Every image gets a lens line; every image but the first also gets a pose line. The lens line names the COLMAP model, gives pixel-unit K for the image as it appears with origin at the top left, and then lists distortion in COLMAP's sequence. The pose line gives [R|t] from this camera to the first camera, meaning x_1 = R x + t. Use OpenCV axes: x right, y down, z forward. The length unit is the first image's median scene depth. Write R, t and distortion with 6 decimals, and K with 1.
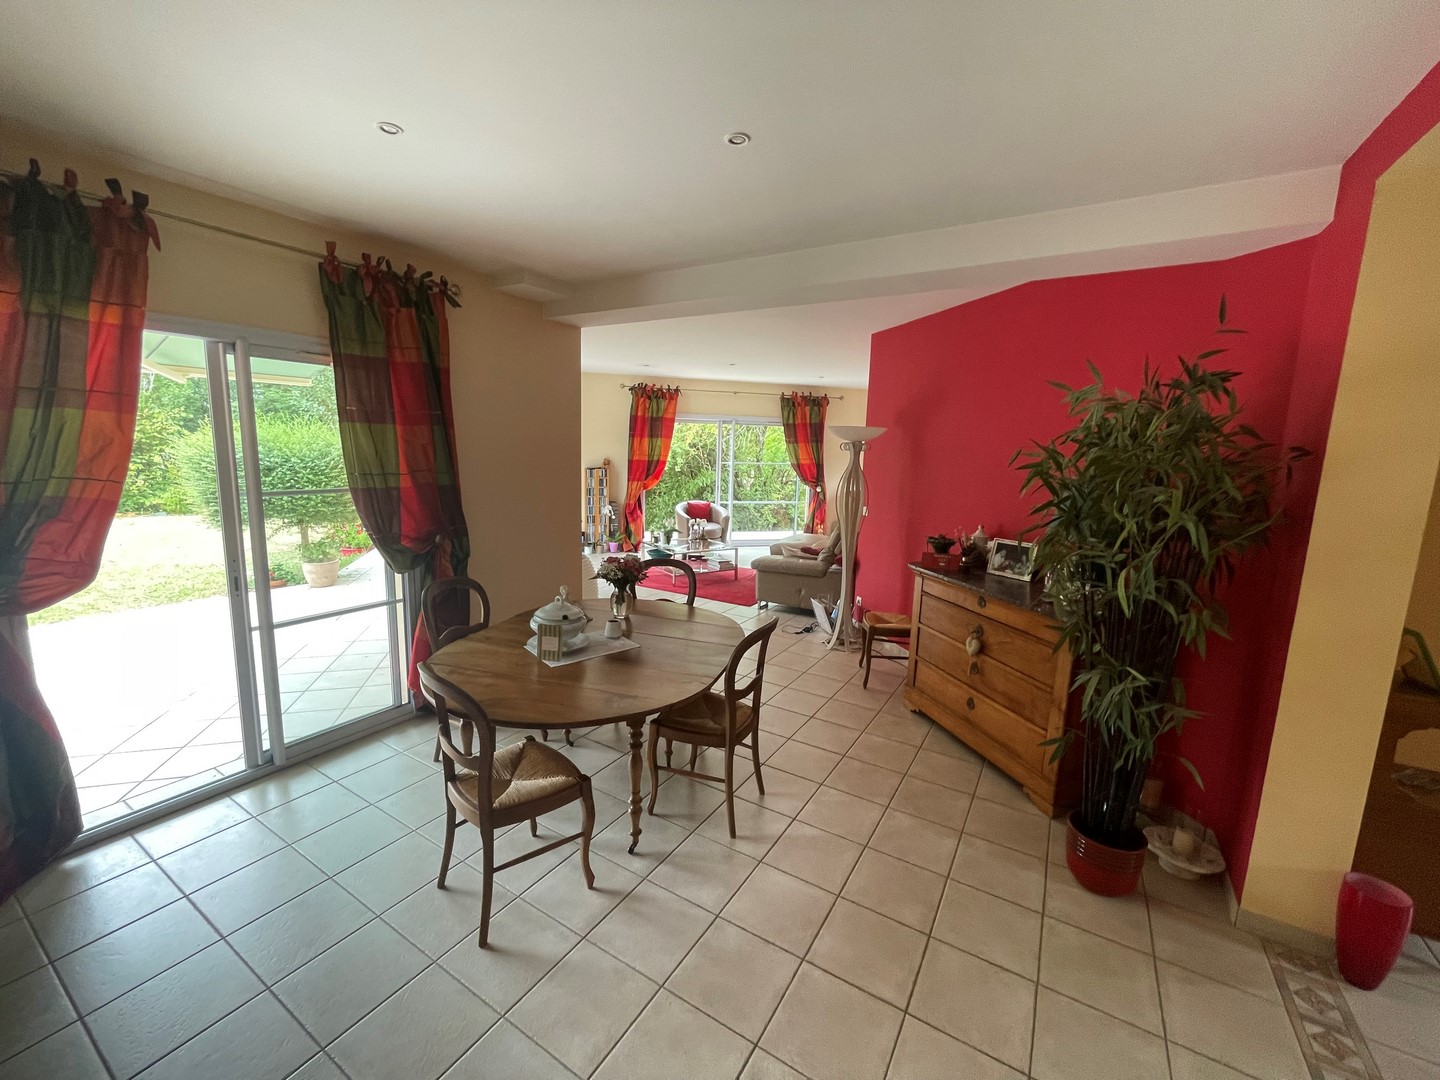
lens RADIAL K [[581.4, 0, 716.8], [0, 581.4, 536.8], [0, 0, 1]] dist [-0.002367, 0.000472]
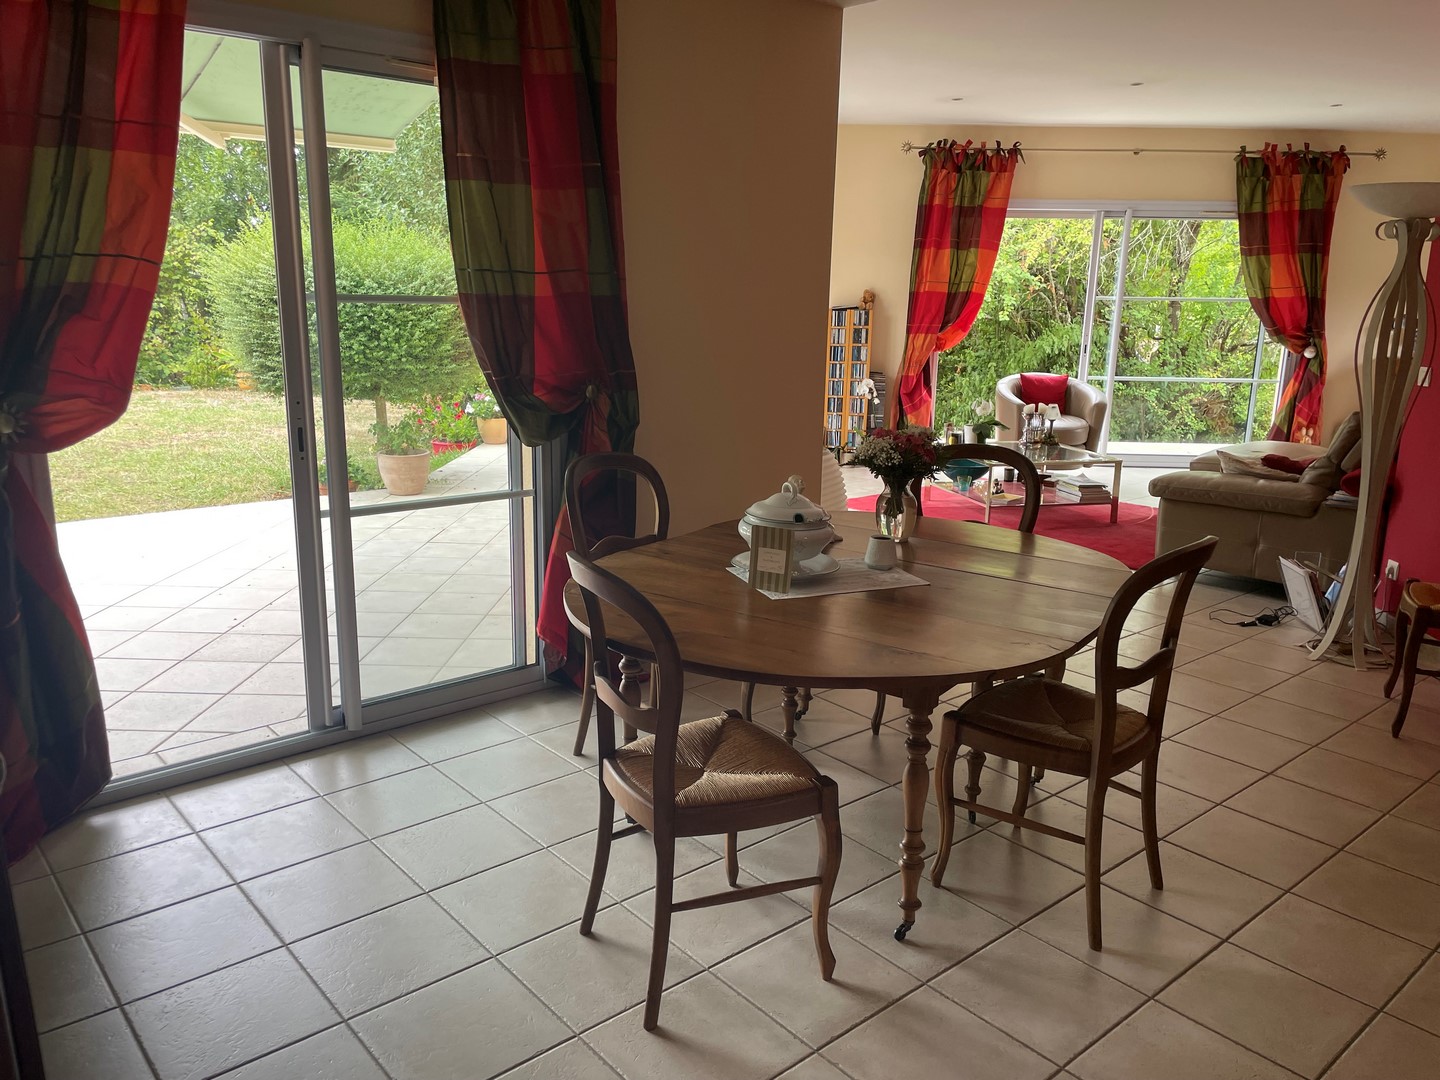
lens RADIAL K [[1081.2, 0, 733.4], [0, 1081.2, 542.2], [0, 0, 1]] dist [0.087873, -0.110093]
pose [[0.955168, 0.059278, -0.290071, -0.014442], [-0.039075, 0.996421, 0.074958, 0.071777], [0.293476, -0.060262, 0.954065, -0.012710]]
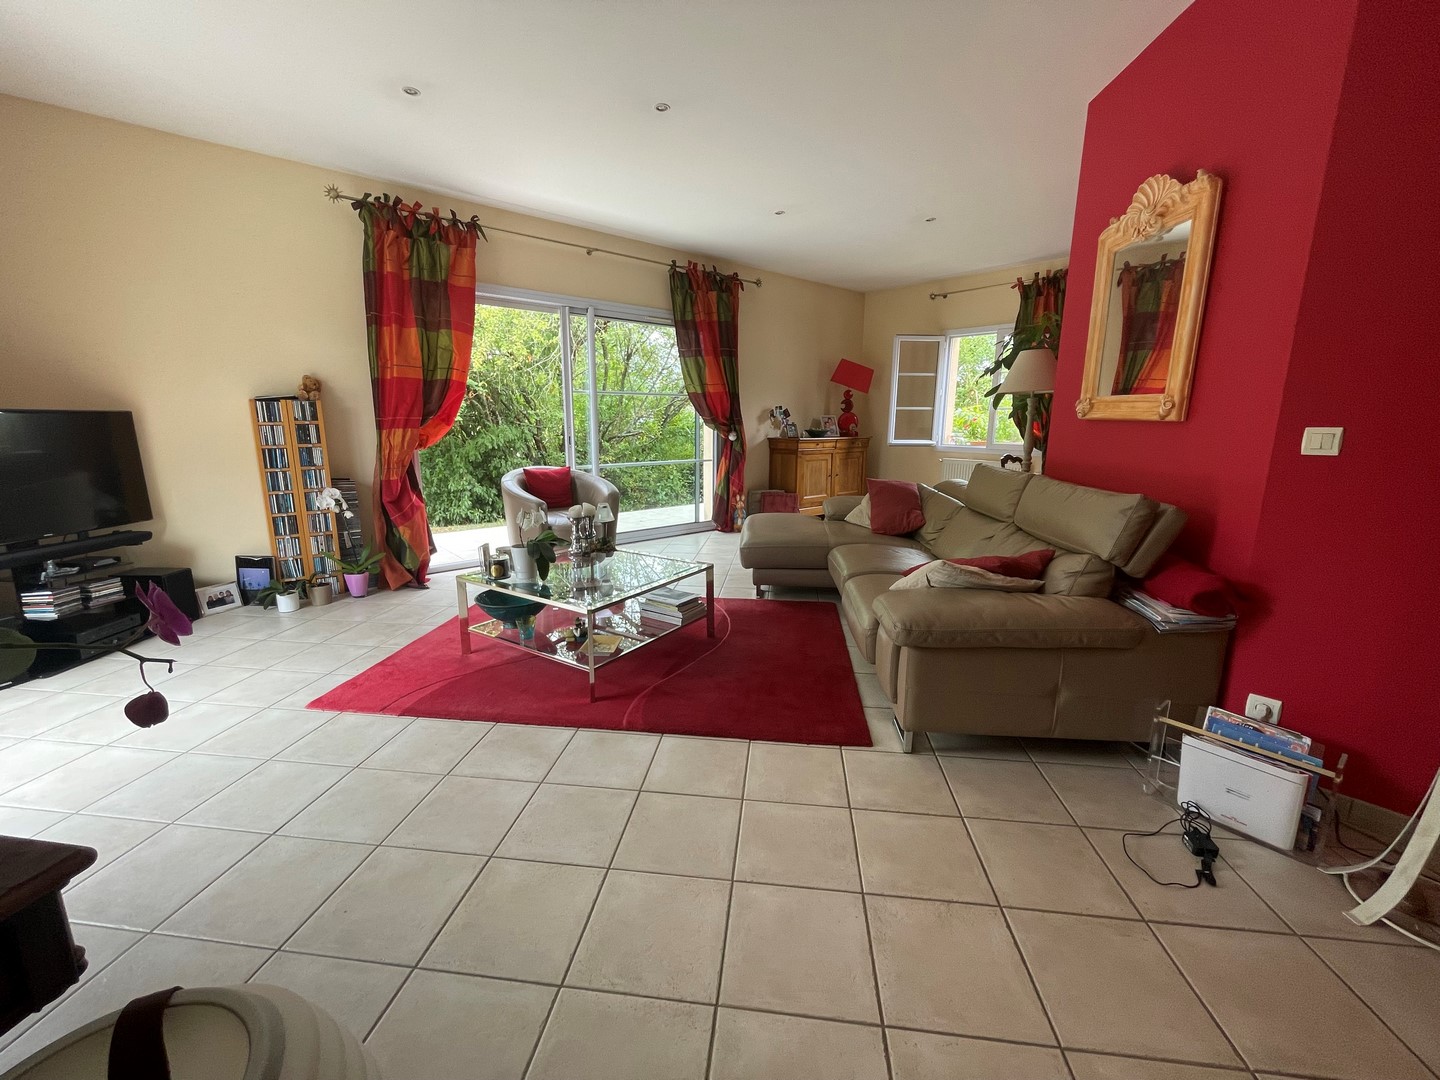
lens RADIAL K [[581.4, 0, 717.5], [0, 581.4, 536.9], [0, 0, 1]] dist [-0.002367, 0.000472]
pose [[0.908409, -0.107556, 0.404011, -0.291188], [0.085539, 0.993714, 0.072215, -0.069520], [-0.409238, -0.031042, 0.911899, 1.375721]]
